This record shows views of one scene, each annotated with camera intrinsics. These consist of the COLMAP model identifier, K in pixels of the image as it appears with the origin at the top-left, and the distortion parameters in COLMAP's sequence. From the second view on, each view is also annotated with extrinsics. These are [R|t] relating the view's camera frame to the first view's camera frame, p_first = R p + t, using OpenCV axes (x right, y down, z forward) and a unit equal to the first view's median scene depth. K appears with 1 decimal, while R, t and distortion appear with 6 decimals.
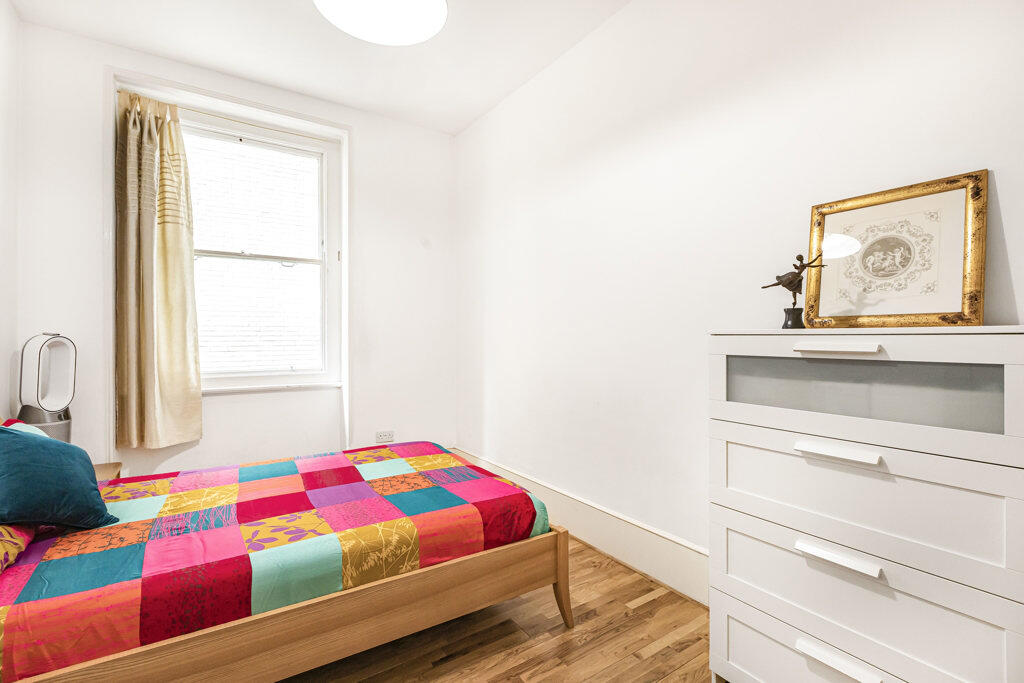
lens RADIAL K [[465.2, 0, 513.2], [0, 465.2, 333.1], [0, 0, 1]] dist [-0.001588, -0.000312]
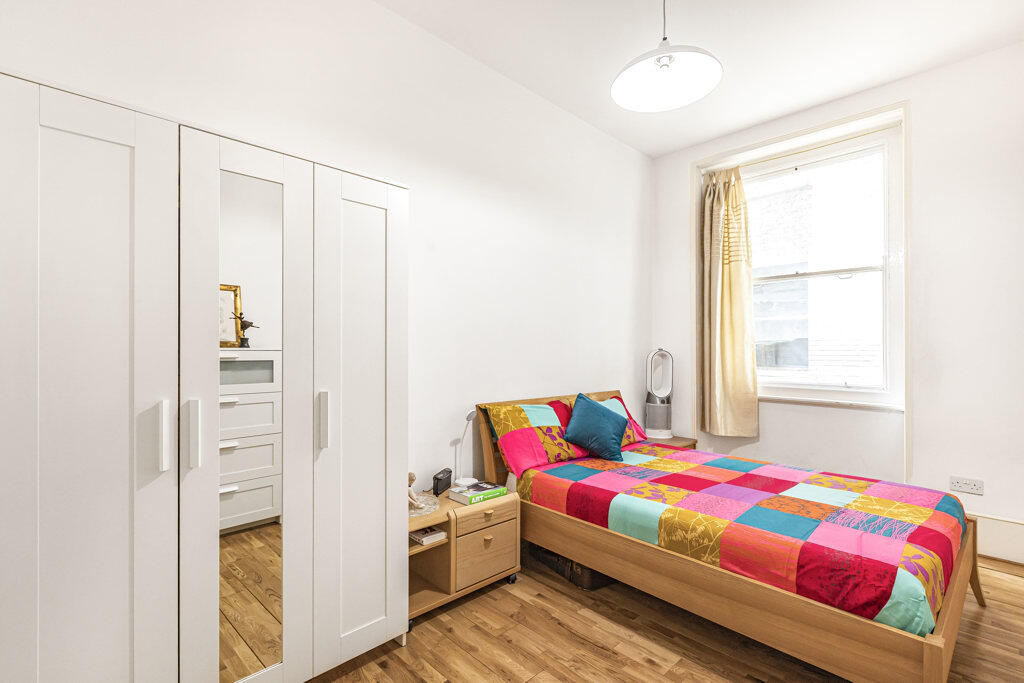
lens RADIAL K [[465.2, 0, 512.8], [0, 465.2, 348.2], [0, 0, 1]] dist [-0.001588, -0.000312]
pose [[0.178534, -0.000439, -0.983934, 0.672818], [0.003611, 0.999993, 0.000209, -0.003256], [0.983927, -0.003591, 0.178534, 0.293168]]
